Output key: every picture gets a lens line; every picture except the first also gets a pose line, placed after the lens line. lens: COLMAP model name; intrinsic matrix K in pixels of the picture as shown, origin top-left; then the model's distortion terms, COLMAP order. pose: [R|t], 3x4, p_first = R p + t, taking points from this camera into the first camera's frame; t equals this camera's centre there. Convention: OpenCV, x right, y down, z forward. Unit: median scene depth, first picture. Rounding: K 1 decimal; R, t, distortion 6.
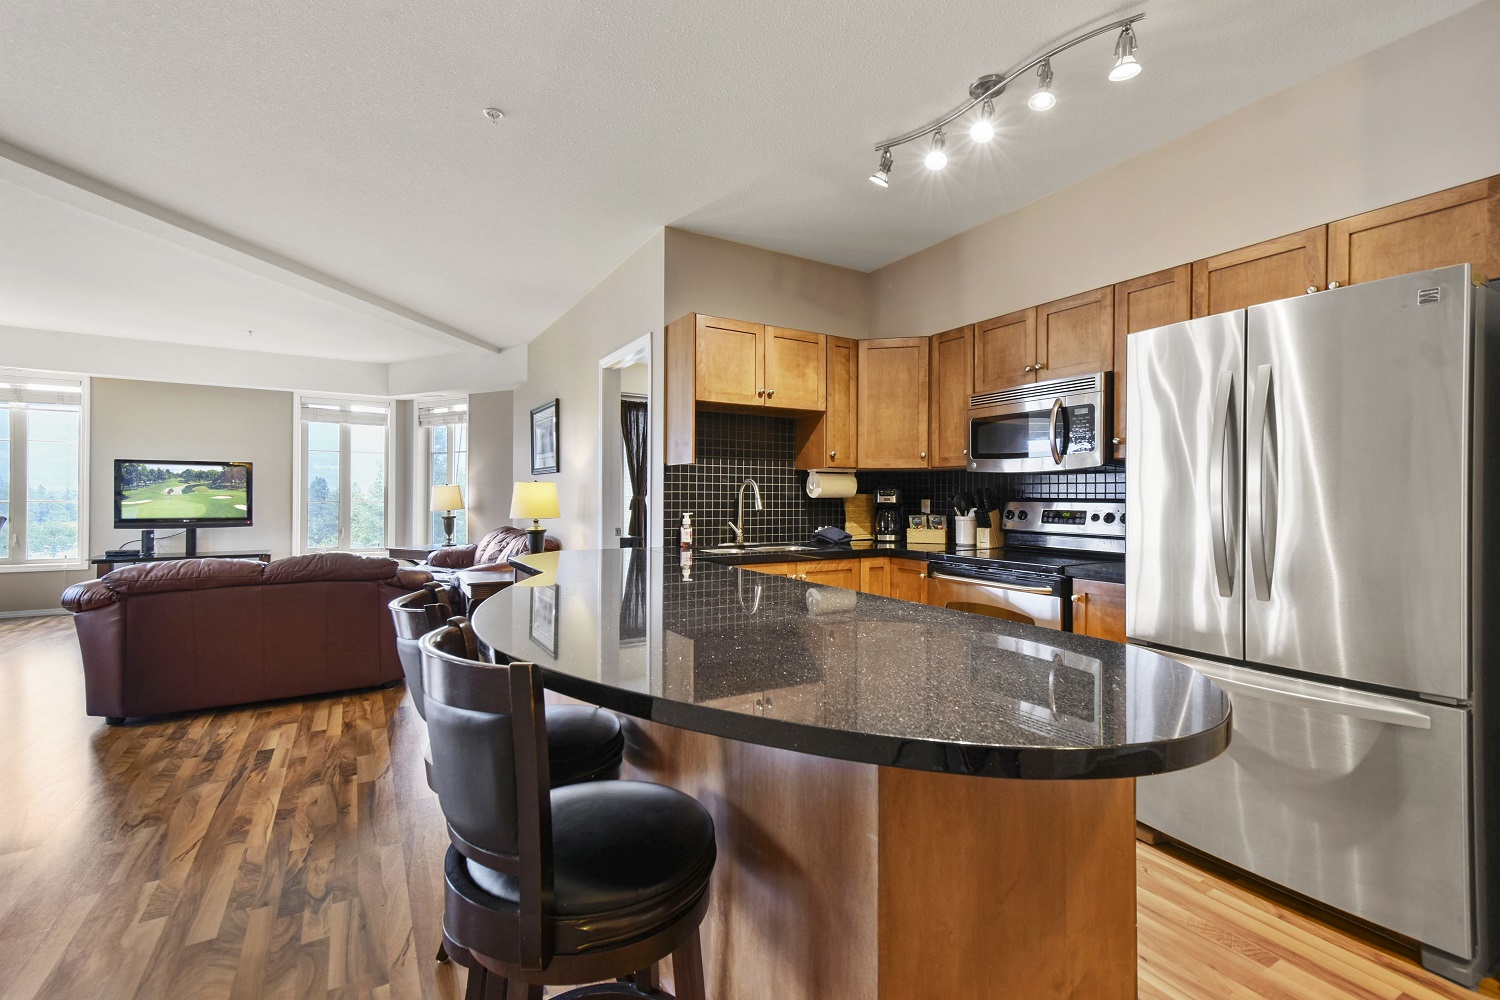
lens RADIAL K [[652.2, 0, 752.2], [0, 652.2, 493.5], [0, 0, 1]] dist [0.020541, 0.000041]
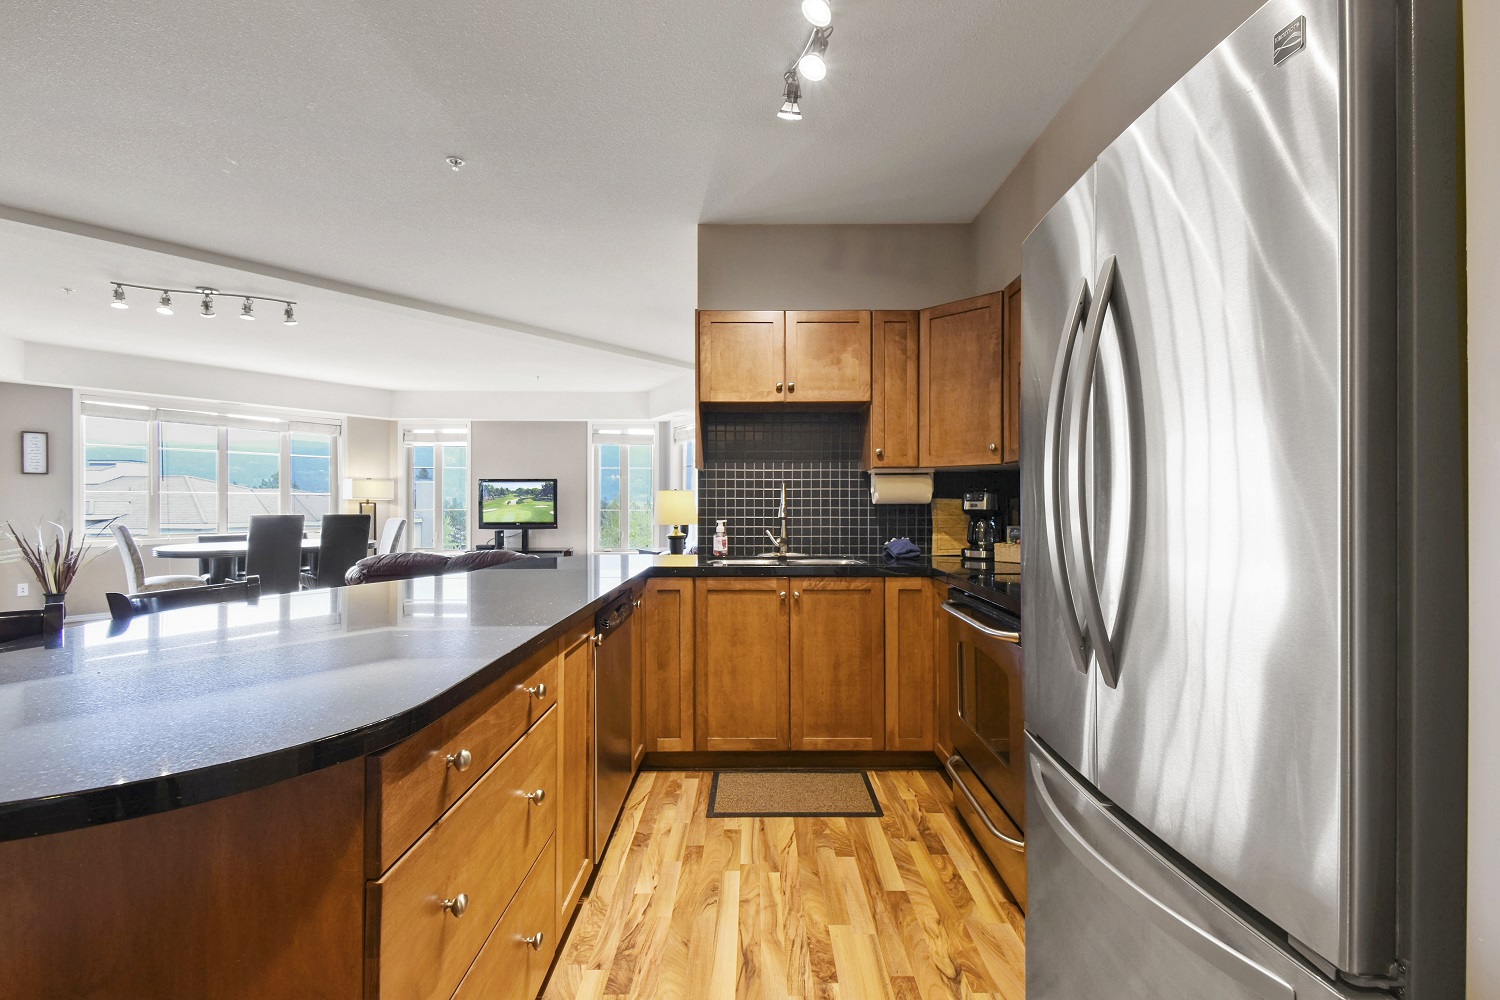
lens RADIAL K [[652.2, 0, 754.4], [0, 652.2, 504.9], [0, 0, 1]] dist [0.020541, 0.000041]
pose [[0.862089, -0.004977, -0.506732, 0.397945], [0.007345, 0.999969, 0.002676, 0.004533], [0.506703, -0.006029, 0.862100, 0.188823]]
